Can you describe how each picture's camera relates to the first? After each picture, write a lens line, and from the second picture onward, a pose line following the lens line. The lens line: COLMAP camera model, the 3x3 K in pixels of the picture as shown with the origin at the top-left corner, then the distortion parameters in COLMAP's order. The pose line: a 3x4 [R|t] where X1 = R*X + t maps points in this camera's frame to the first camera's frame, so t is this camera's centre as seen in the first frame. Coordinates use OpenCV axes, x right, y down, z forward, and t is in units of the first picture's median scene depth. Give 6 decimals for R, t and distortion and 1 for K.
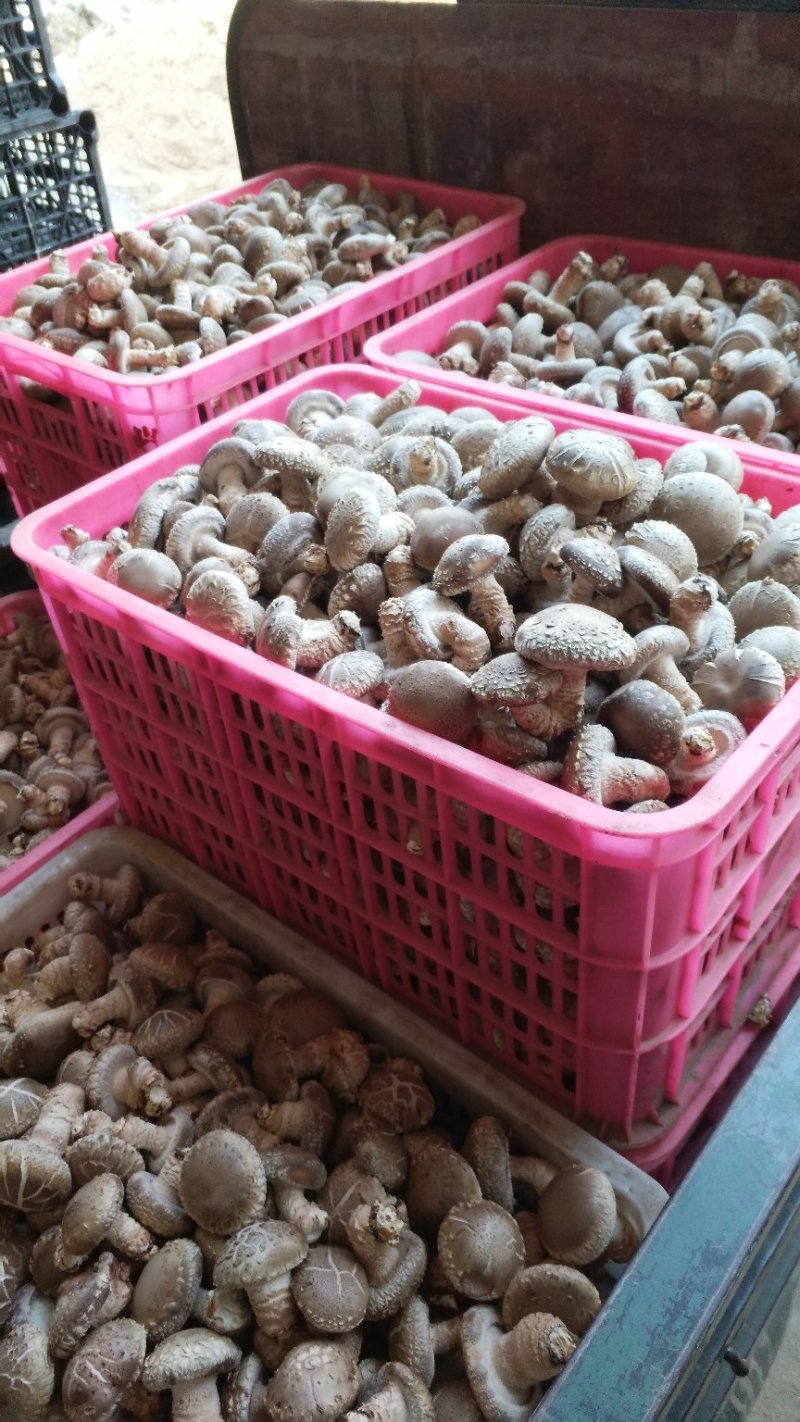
lens RADIAL K [[1032.4, 0, 404.7], [0, 1032.4, 683.1], [0, 0, 1]] dist [-0.021083, 0.048251]
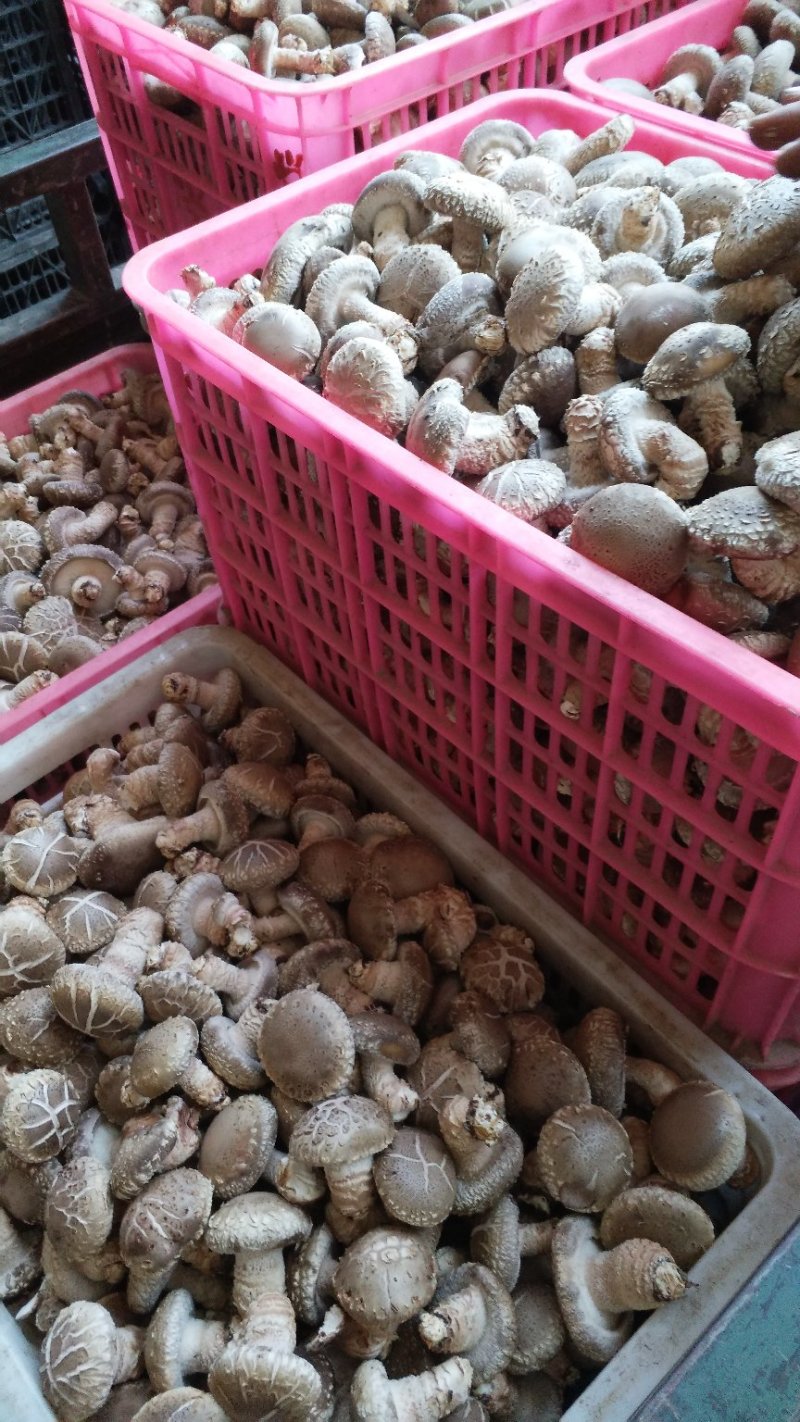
lens RADIAL K [[1060.2, 0, 401.5], [0, 1060.2, 673.7], [0, 0, 1]] dist [0.004593, 0.007527]
pose [[0.988367, 0.125477, -0.085944, -0.049392], [-0.108015, 0.976946, 0.184143, -0.008562], [0.107068, -0.172717, 0.979135, 0.140962]]
